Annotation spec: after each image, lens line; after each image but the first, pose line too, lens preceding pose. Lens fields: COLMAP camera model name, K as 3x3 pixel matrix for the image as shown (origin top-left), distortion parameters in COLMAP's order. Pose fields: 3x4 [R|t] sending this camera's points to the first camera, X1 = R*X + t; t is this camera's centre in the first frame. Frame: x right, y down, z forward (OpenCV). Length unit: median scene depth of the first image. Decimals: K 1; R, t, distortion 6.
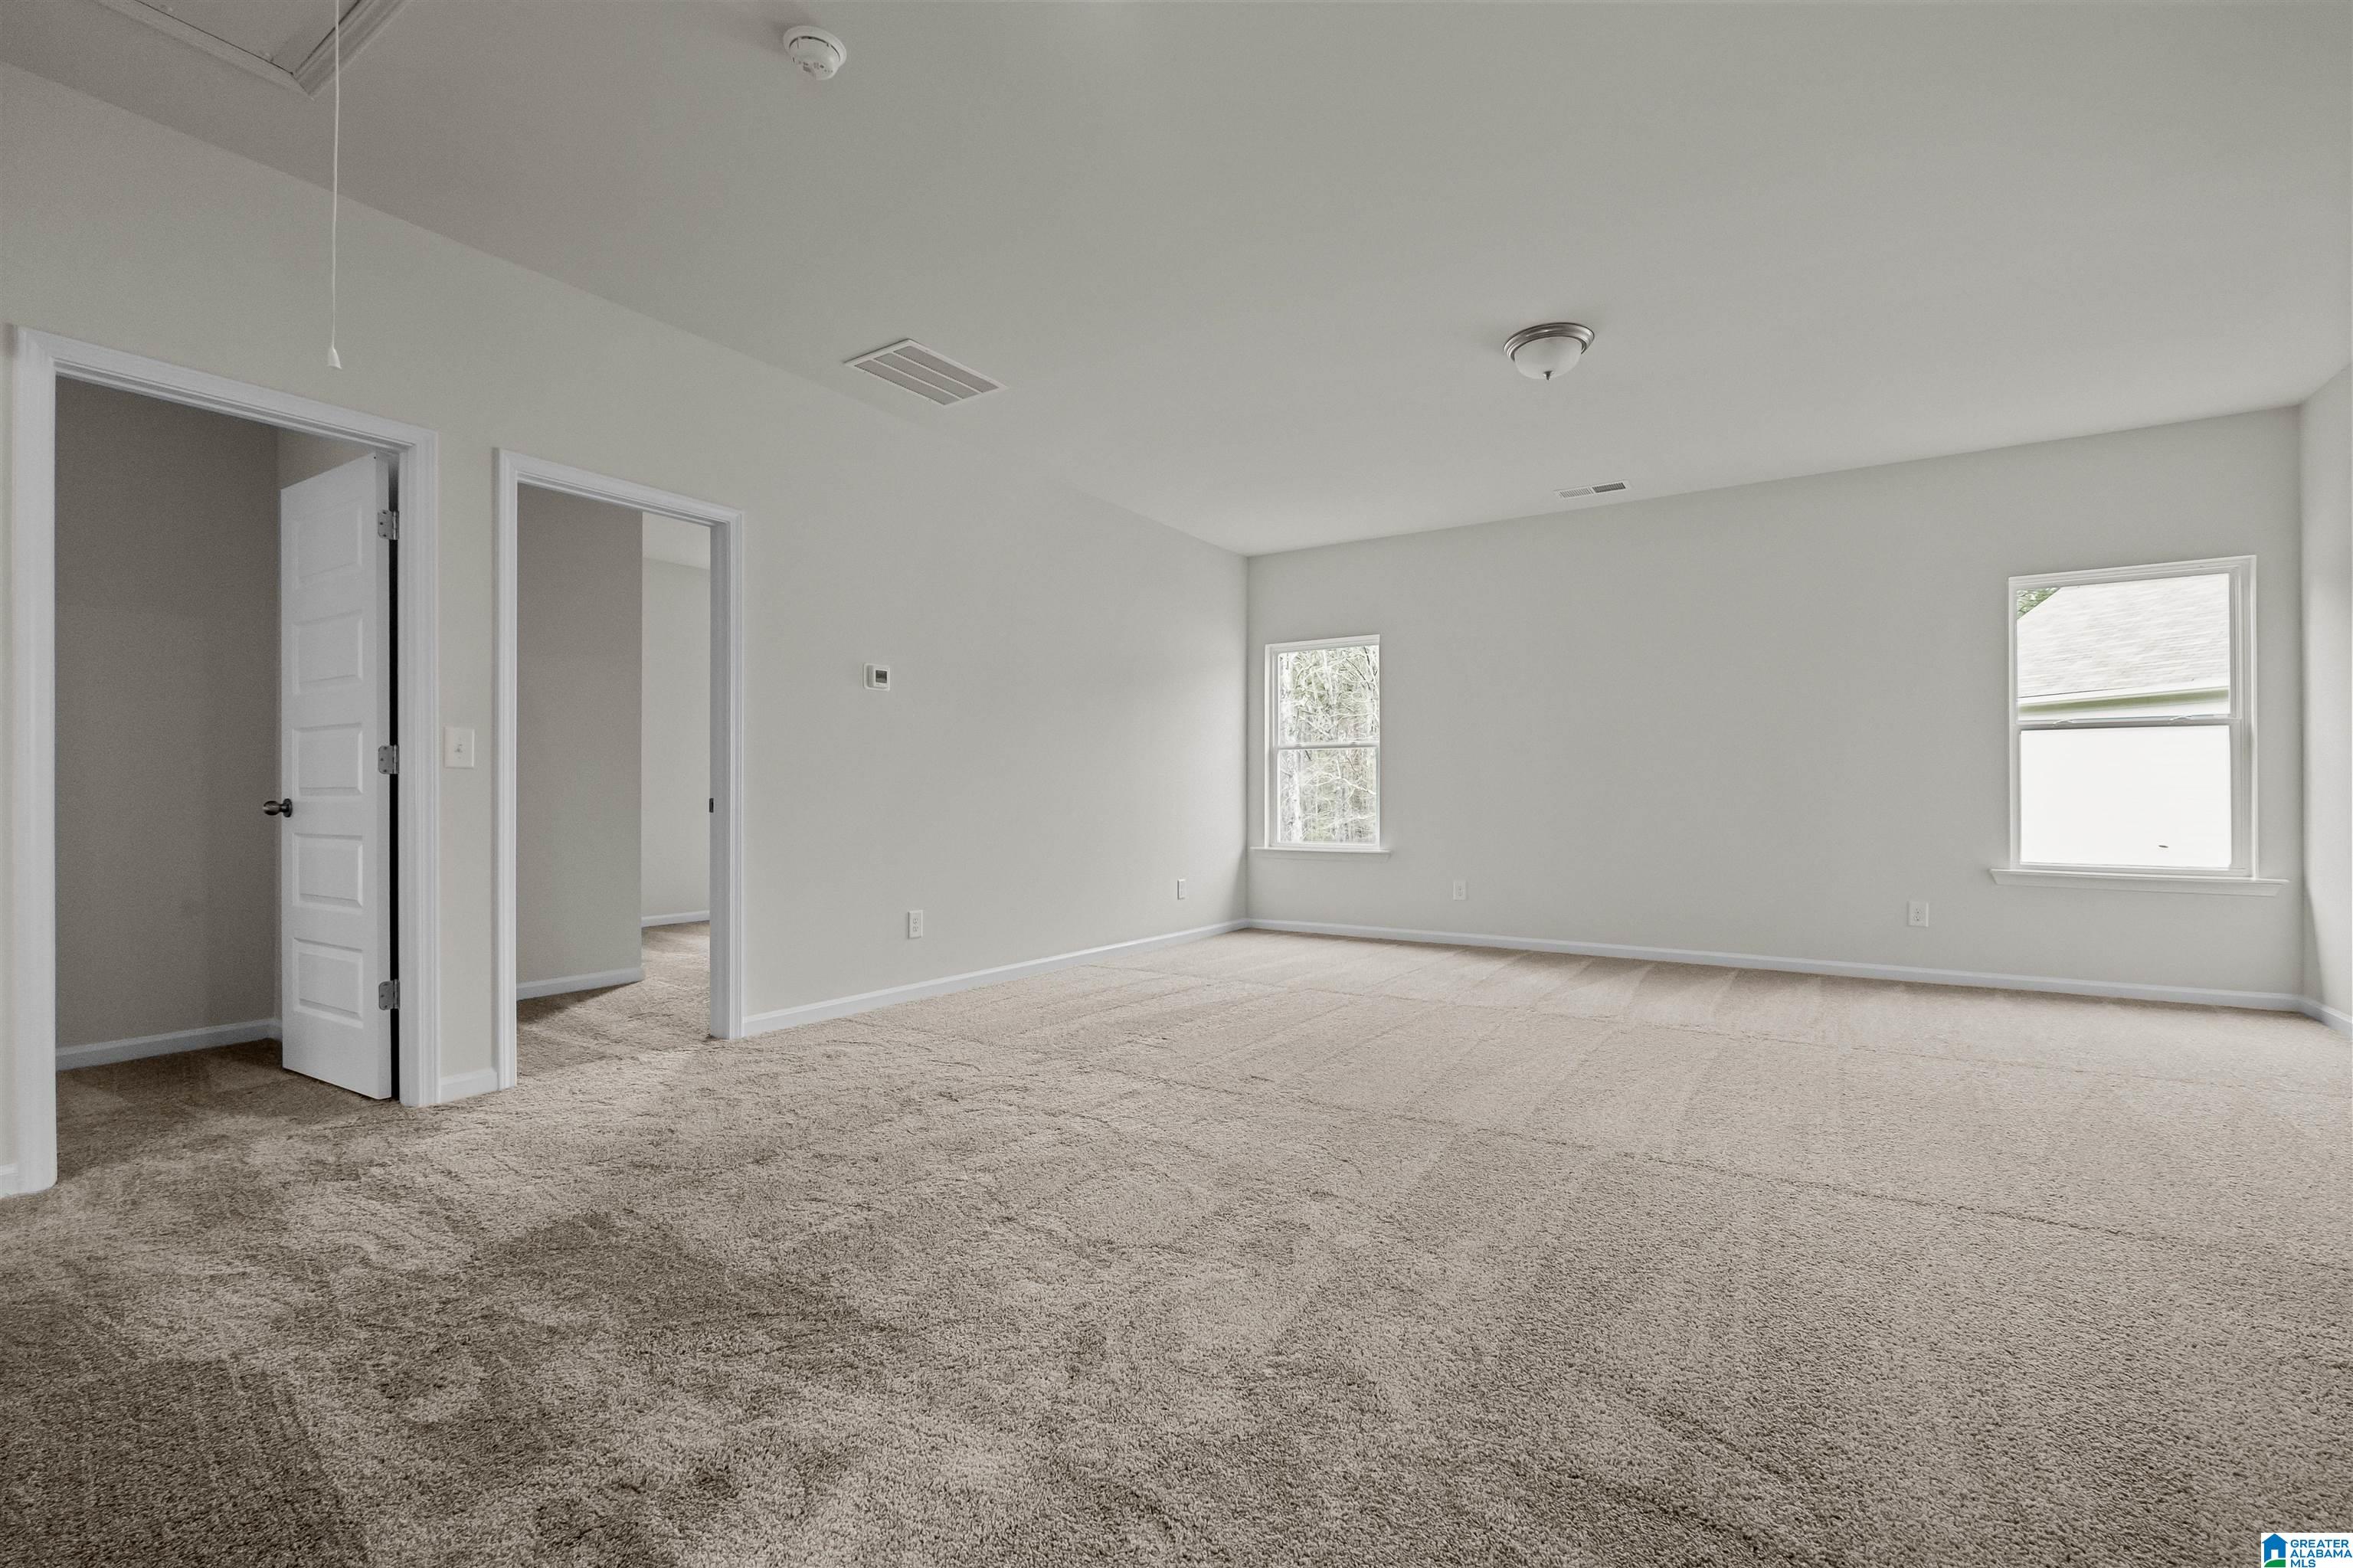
lens RADIAL K [[1027.3, 0, 1184.8], [0, 1027.3, 793.1], [0, 0, 1]] dist [-0.003873, -0.000078]
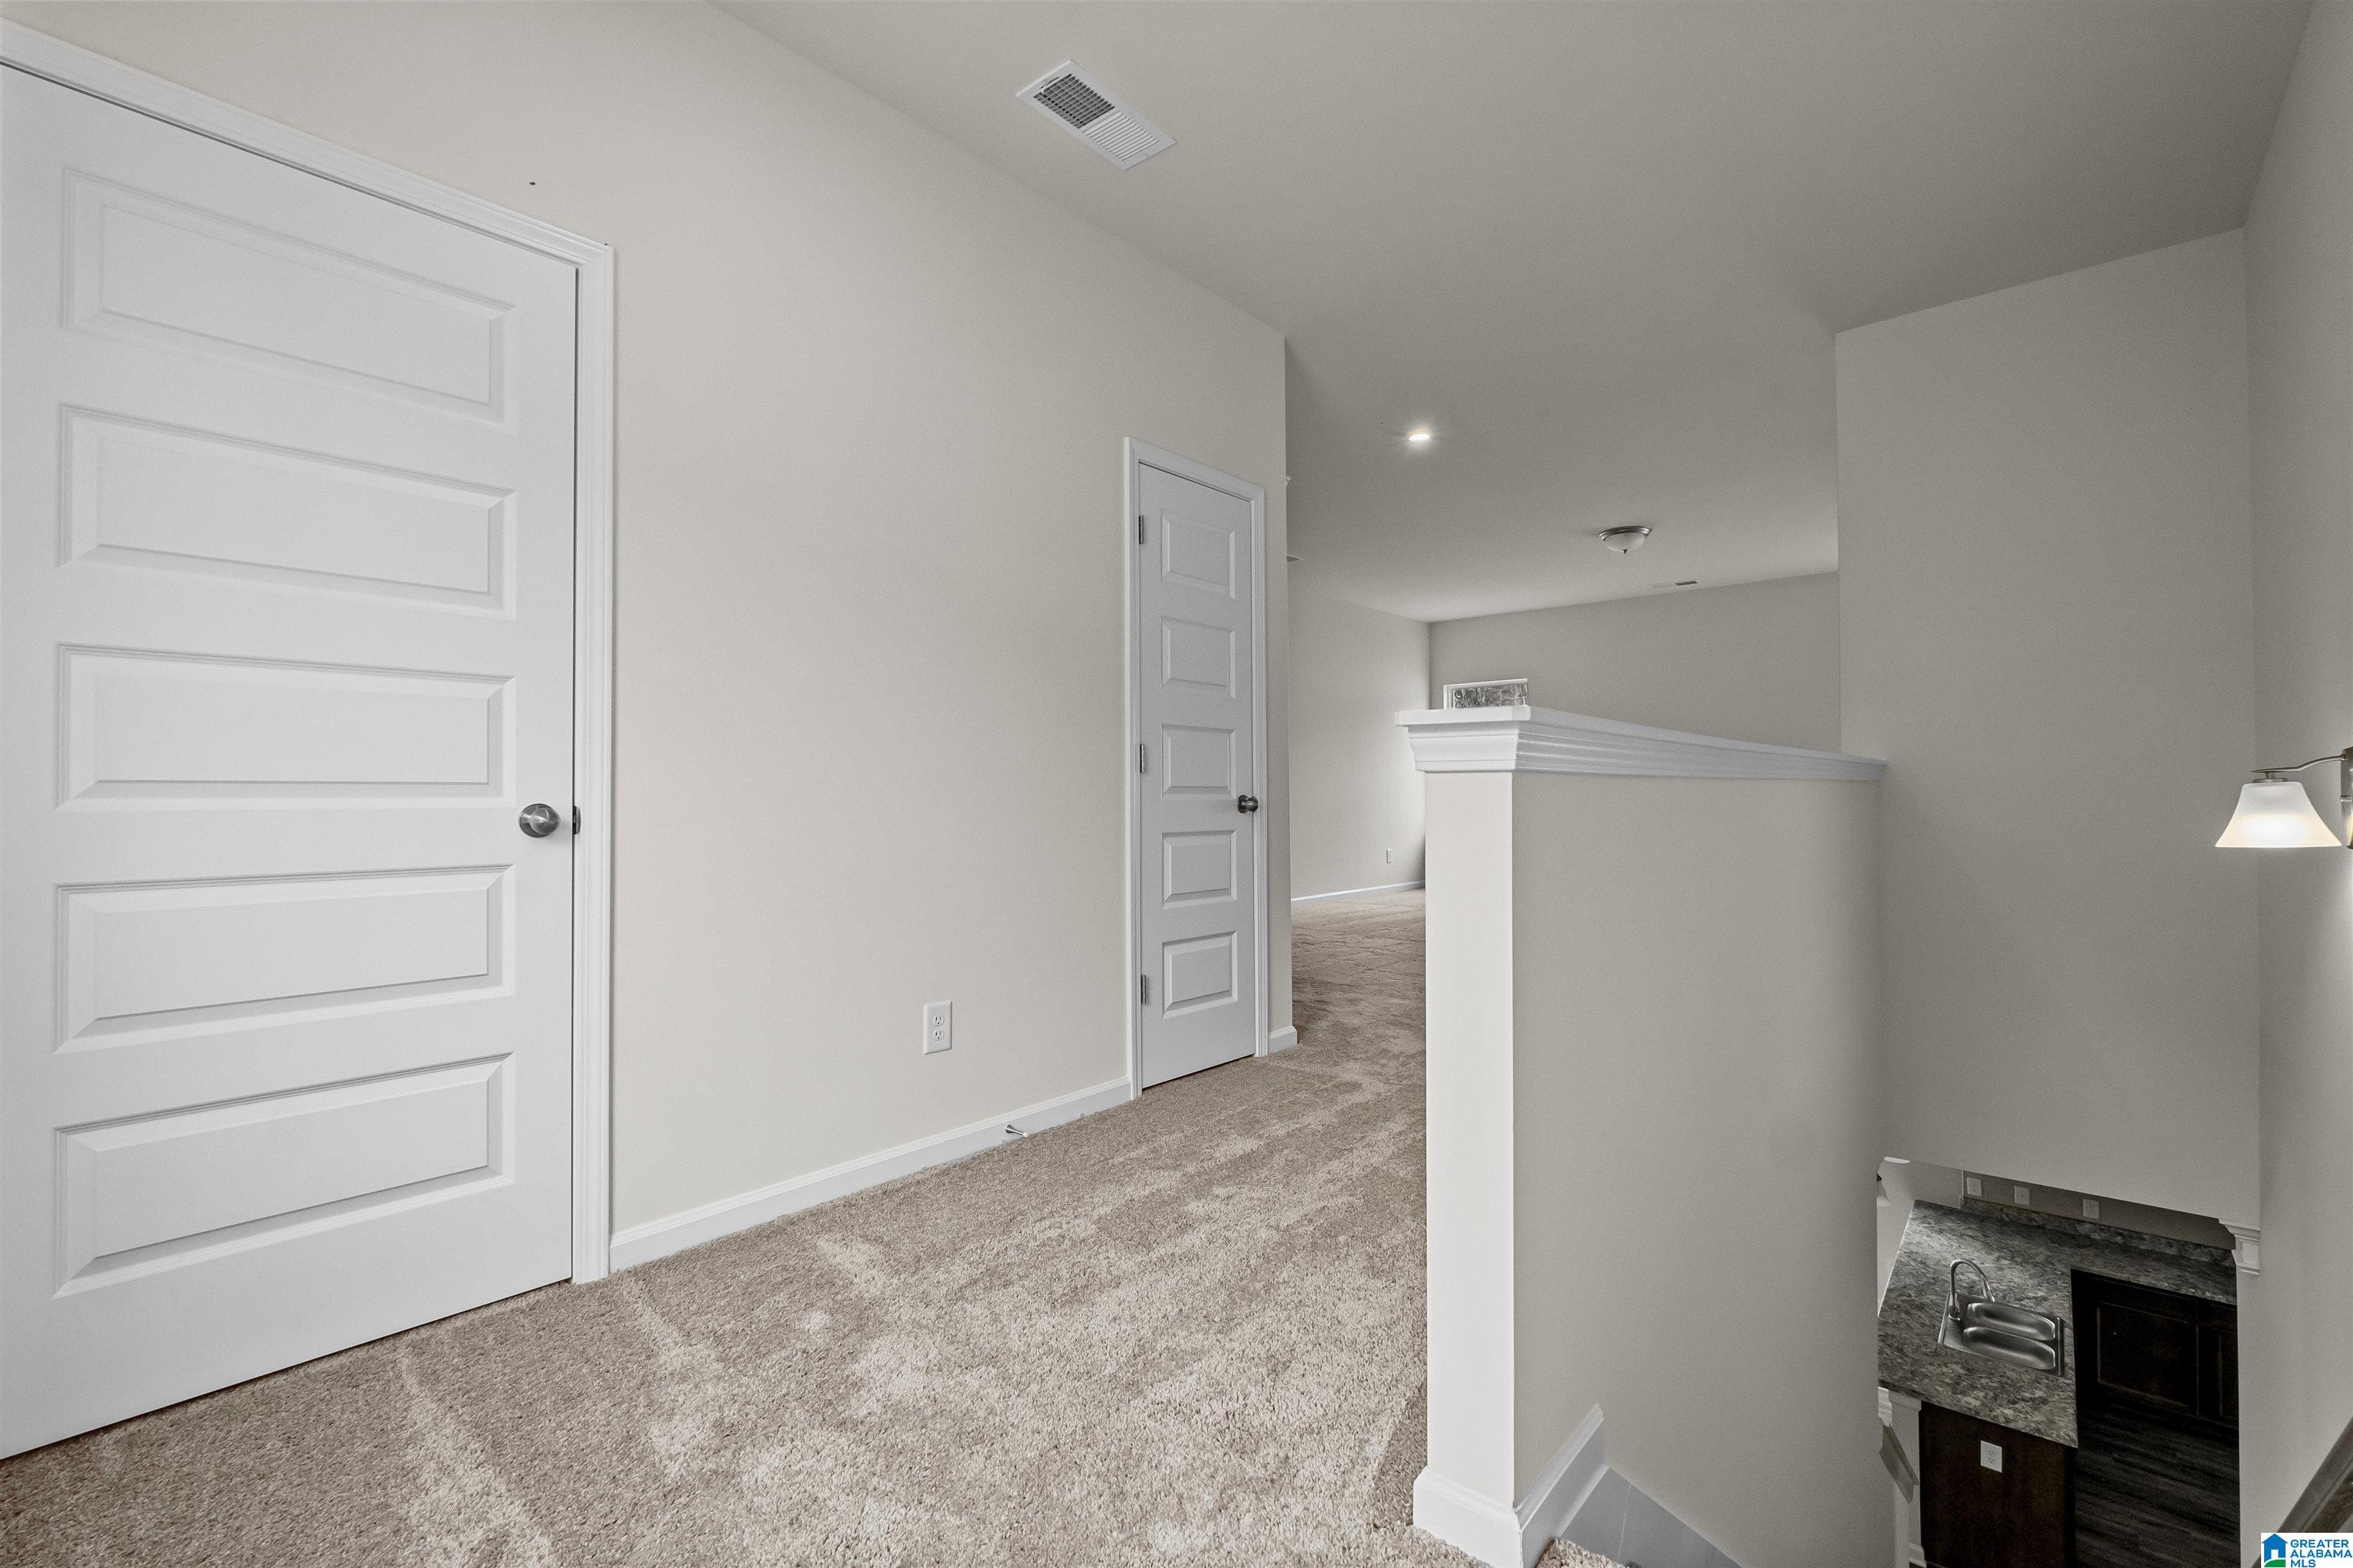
lens RADIAL K [[1027.3, 0, 1184.8], [0, 1027.3, 793.1], [0, 0, 1]] dist [-0.003873, -0.000078]
pose [[0.990744, -0.009353, -0.135422, -0.131691], [0.009734, 0.999950, 0.002154, -0.003937], [0.135395, -0.003452, 0.990786, -0.697231]]
